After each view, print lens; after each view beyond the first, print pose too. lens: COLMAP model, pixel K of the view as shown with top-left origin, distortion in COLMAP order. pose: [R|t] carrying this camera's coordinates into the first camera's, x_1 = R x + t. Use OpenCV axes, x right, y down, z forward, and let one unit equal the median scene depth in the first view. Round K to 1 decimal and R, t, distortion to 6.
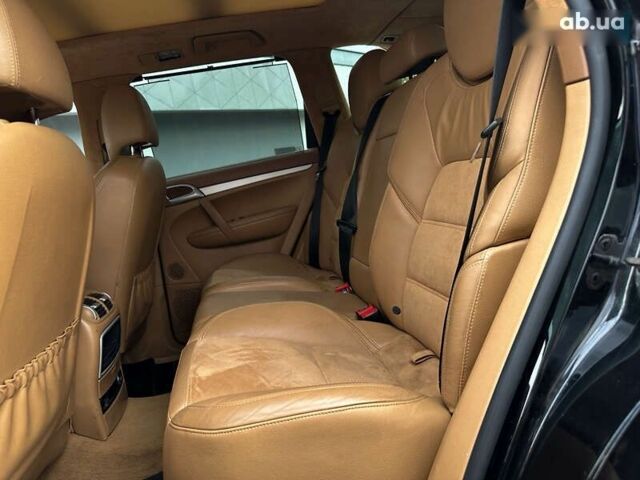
lens RADIAL K [[464.1, 0, 320.0], [0, 464.1, 240.0], [0, 0, 1]] dist [-0.017567, -0.003454]
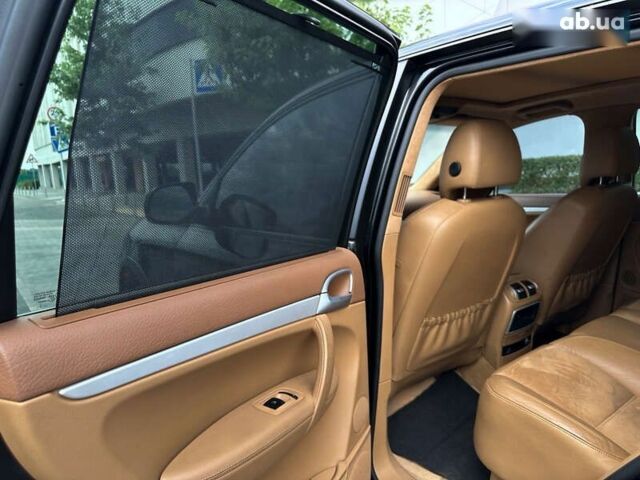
lens RADIAL K [[464.1, 0, 320.0], [0, 464.1, 240.0], [0, 0, 1]] dist [-0.017567, -0.003454]
pose [[0.433260, 0.316654, -0.843810, 0.476283], [-0.185324, 0.947541, 0.260425, -0.299454], [0.882009, 0.043546, 0.469216, -0.307791]]
